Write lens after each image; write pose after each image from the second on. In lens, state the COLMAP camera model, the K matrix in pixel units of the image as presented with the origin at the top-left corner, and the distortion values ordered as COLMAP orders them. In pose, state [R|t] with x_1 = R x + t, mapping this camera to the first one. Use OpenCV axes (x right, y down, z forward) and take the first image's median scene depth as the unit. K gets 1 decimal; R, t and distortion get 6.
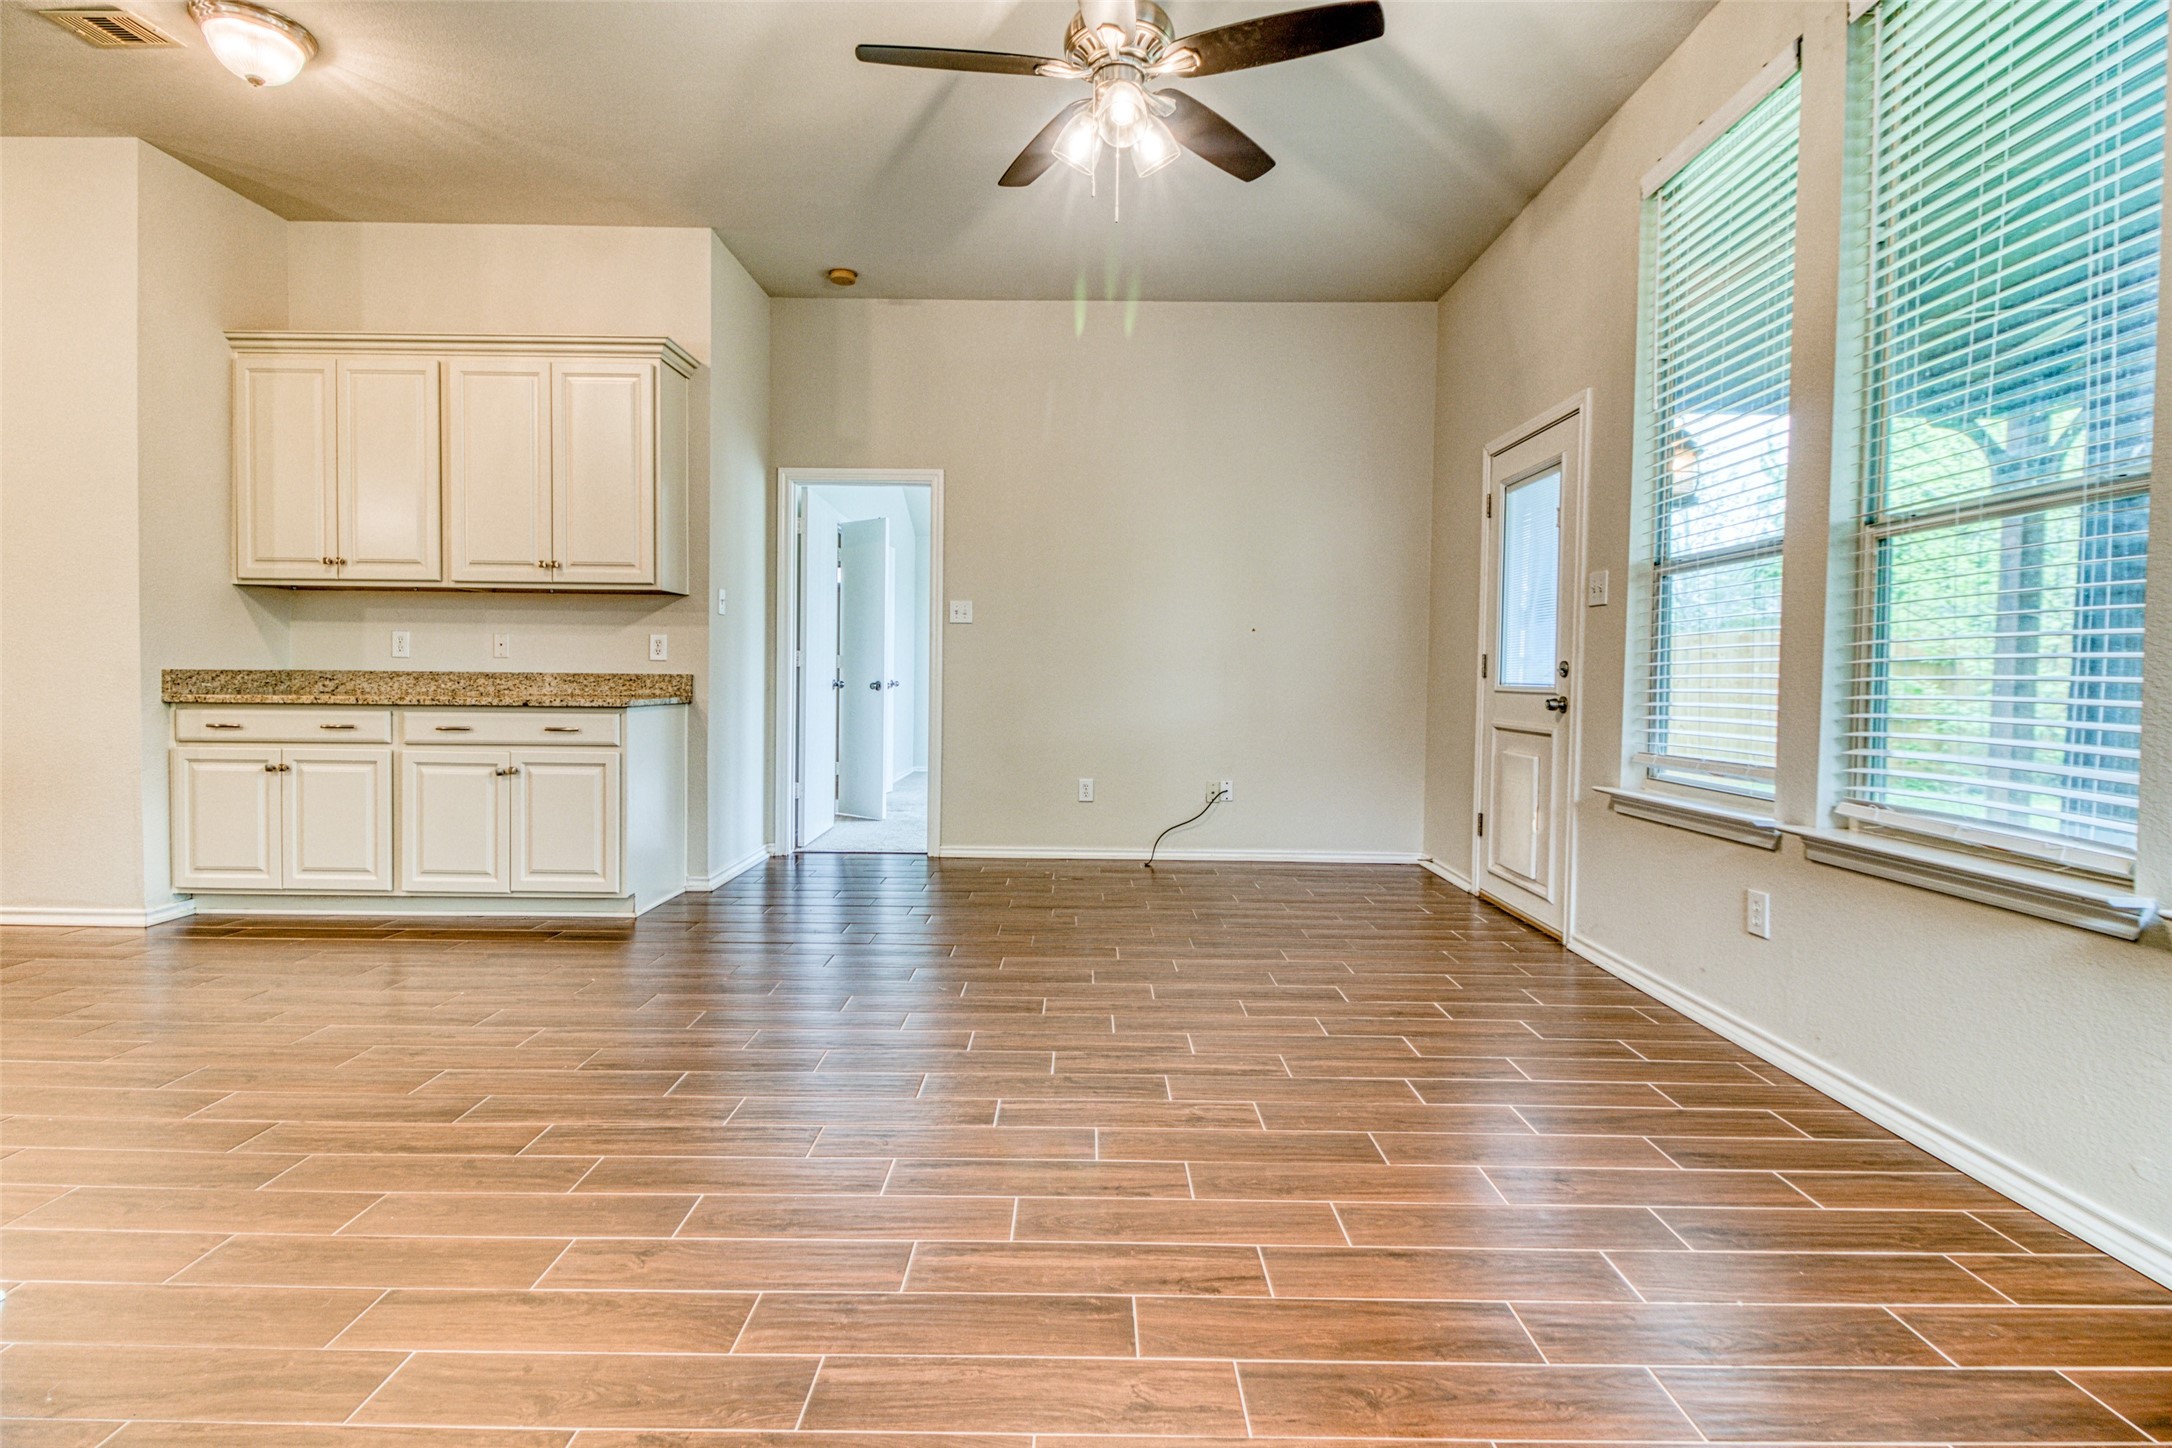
lens RADIAL K [[994.0, 0, 1100.2], [0, 994.0, 708.7], [0, 0, 1]] dist [0.005063, -0.007529]
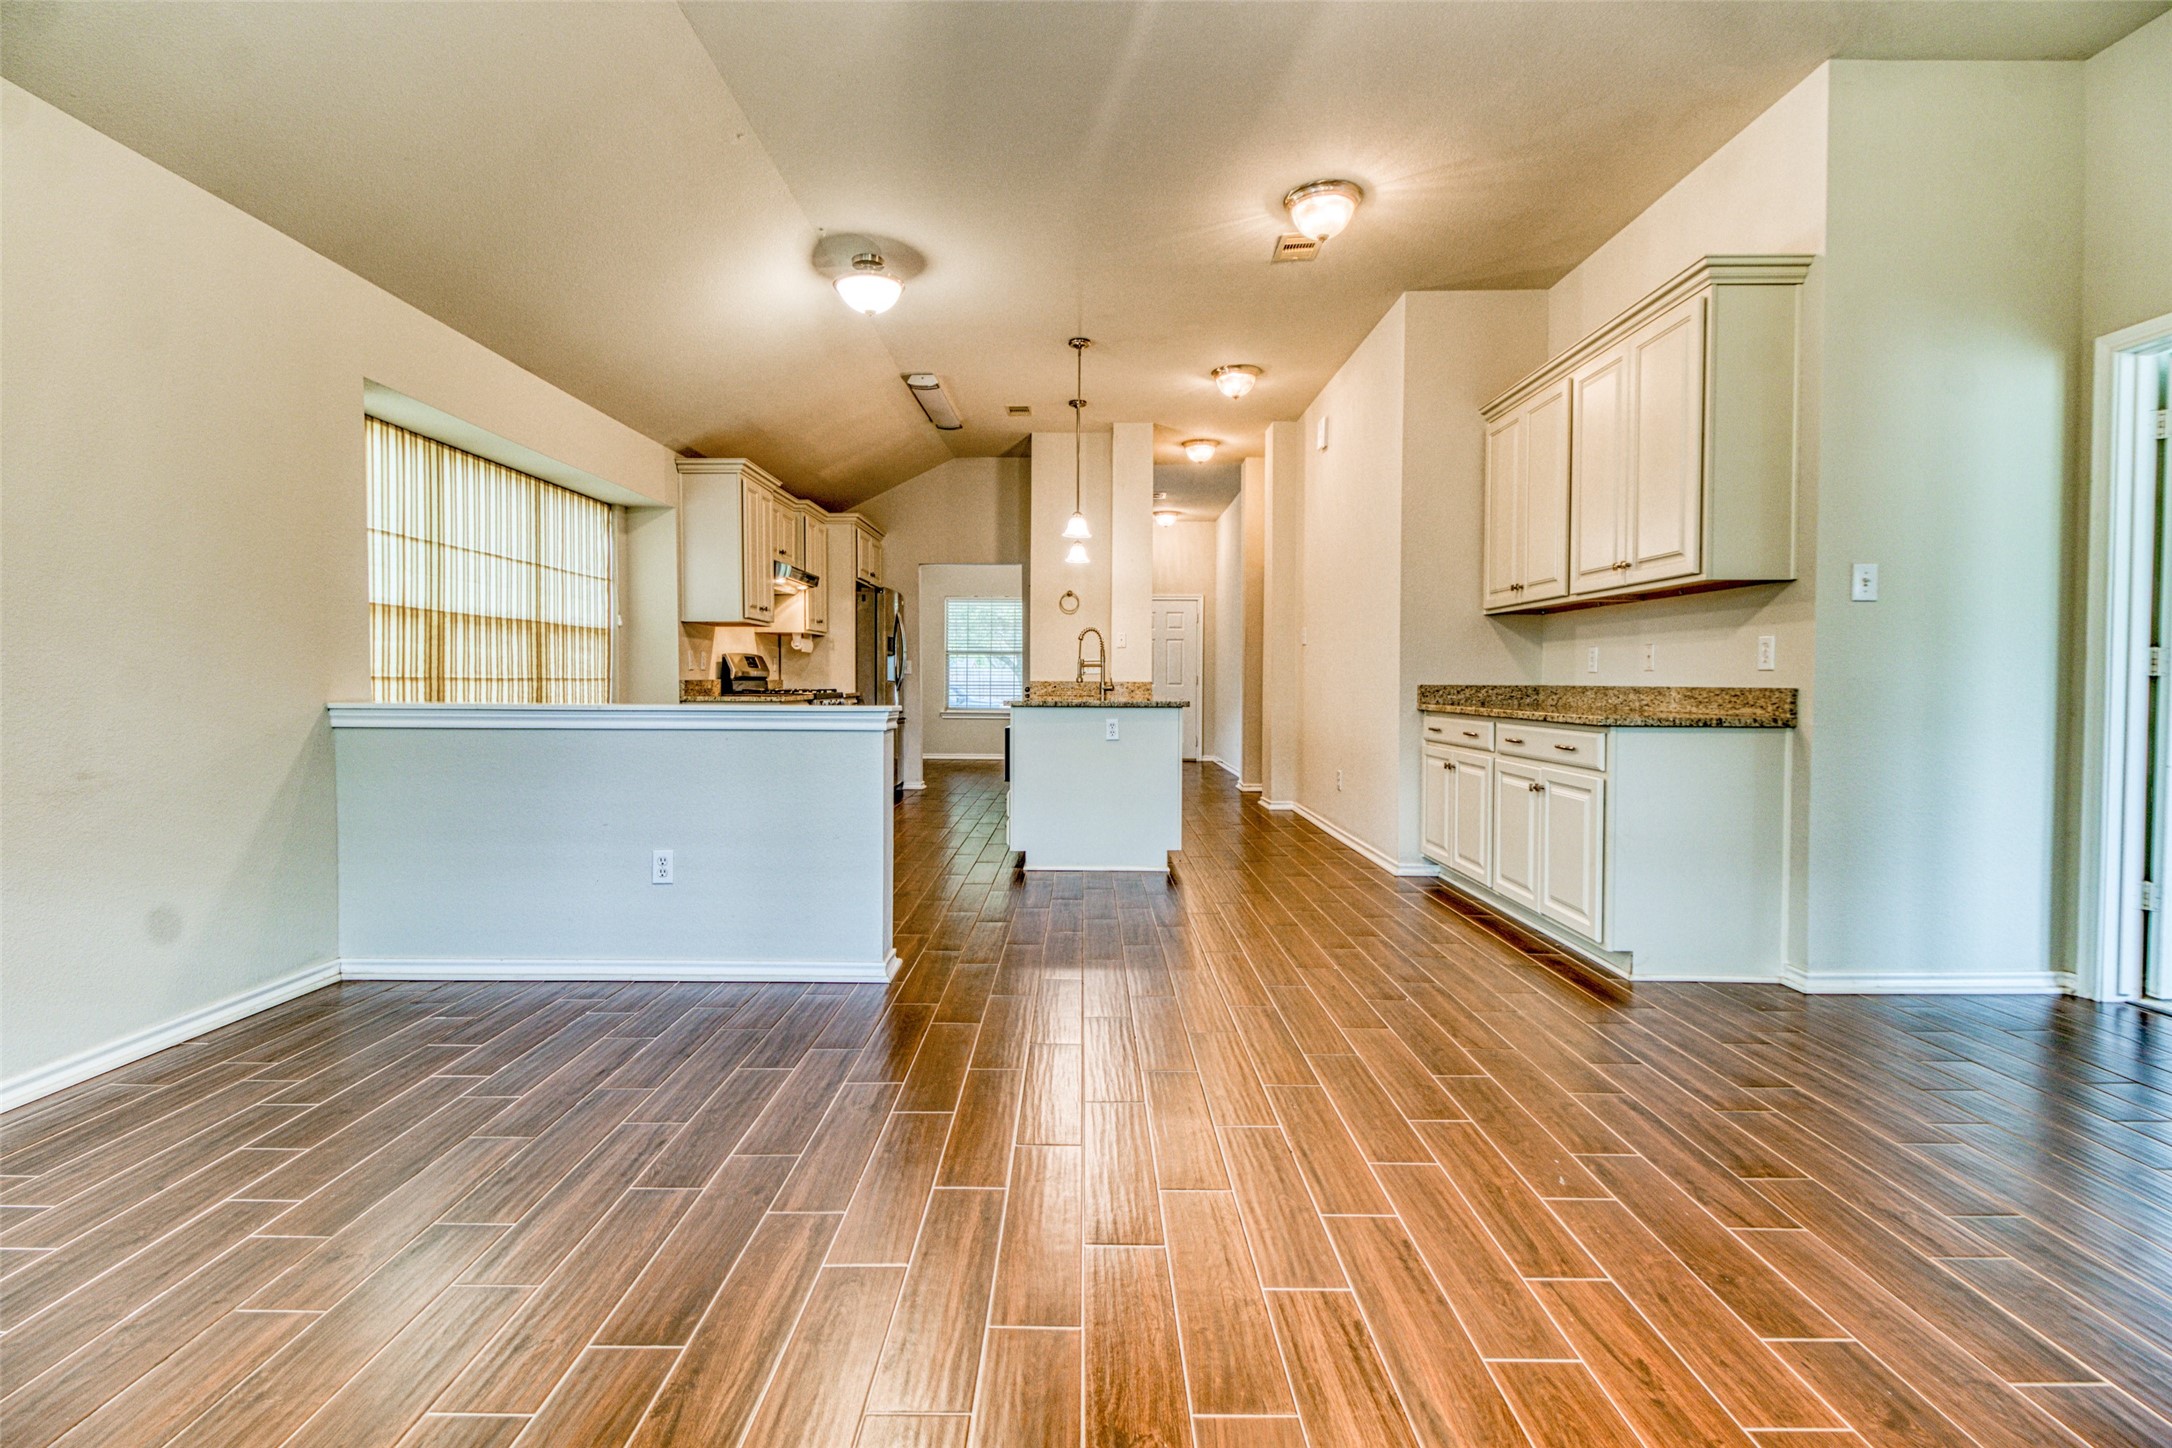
lens RADIAL K [[994.0, 0, 1053.6], [0, 994.0, 702.0], [0, 0, 1]] dist [0.005063, -0.007529]
pose [[-0.030082, 0.010094, -0.999496, 0.361489], [-0.041785, 0.999062, 0.011347, -0.010583], [0.998674, 0.042106, -0.029632, 0.520200]]
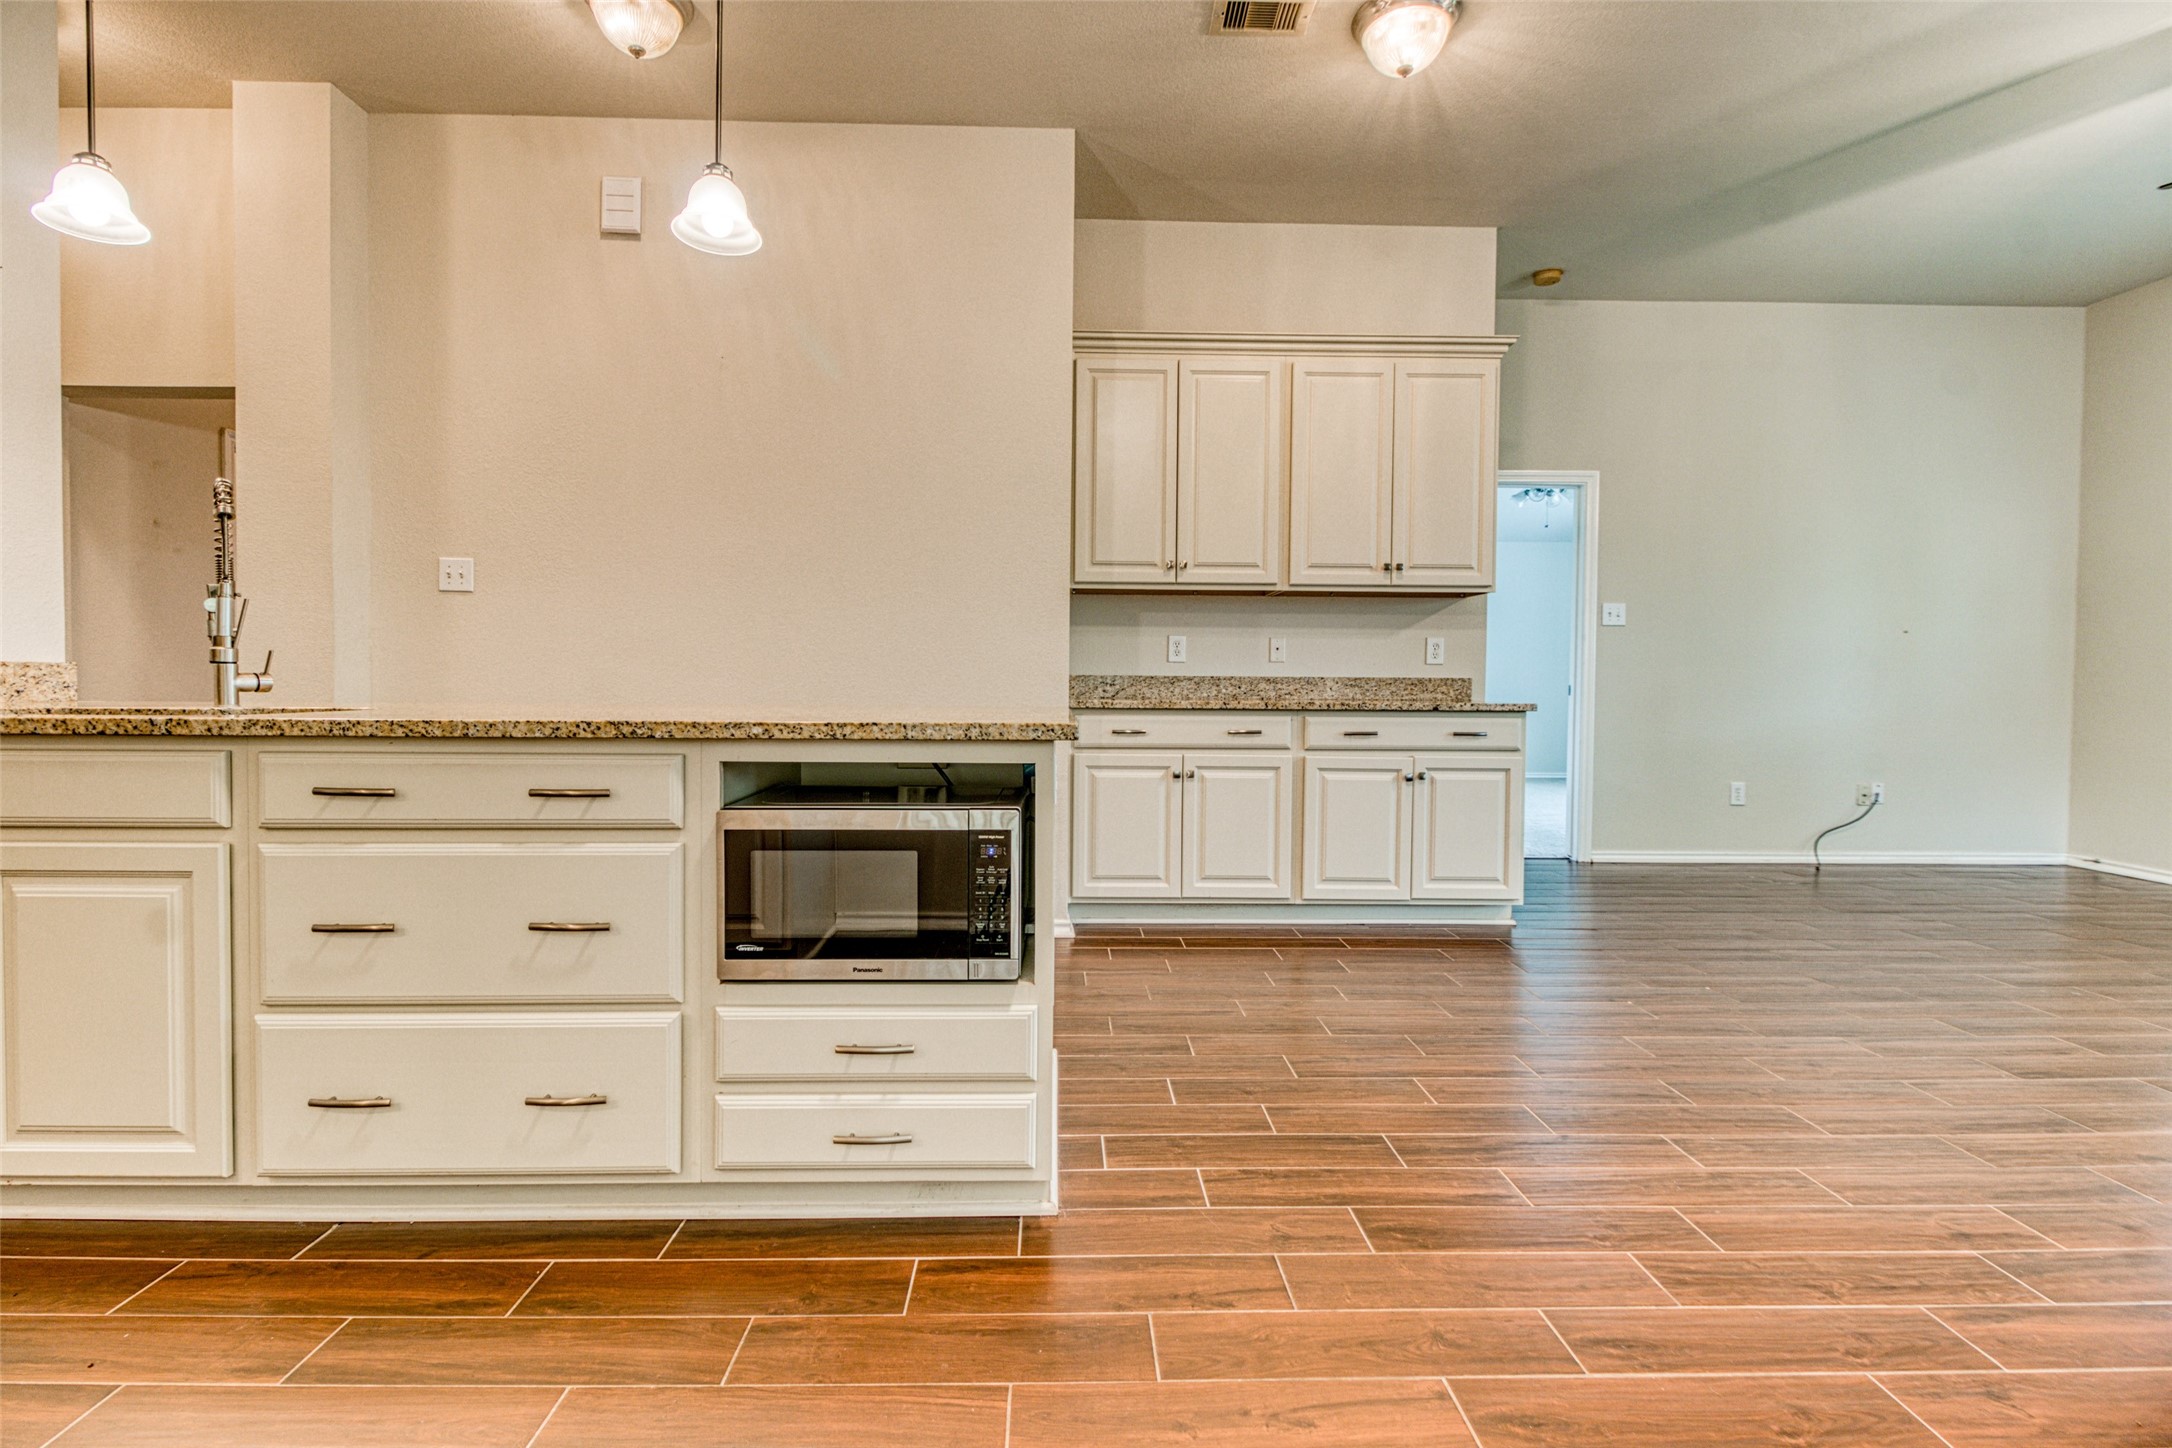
lens RADIAL K [[994.0, 0, 1068.4], [0, 994.0, 697.5], [0, 0, 1]] dist [0.005063, -0.007529]
pose [[0.999911, -0.005742, 0.012045, -0.890966], [0.005982, 0.999783, -0.019975, 0.002626], [-0.011928, 0.020045, 0.999728, 0.020189]]
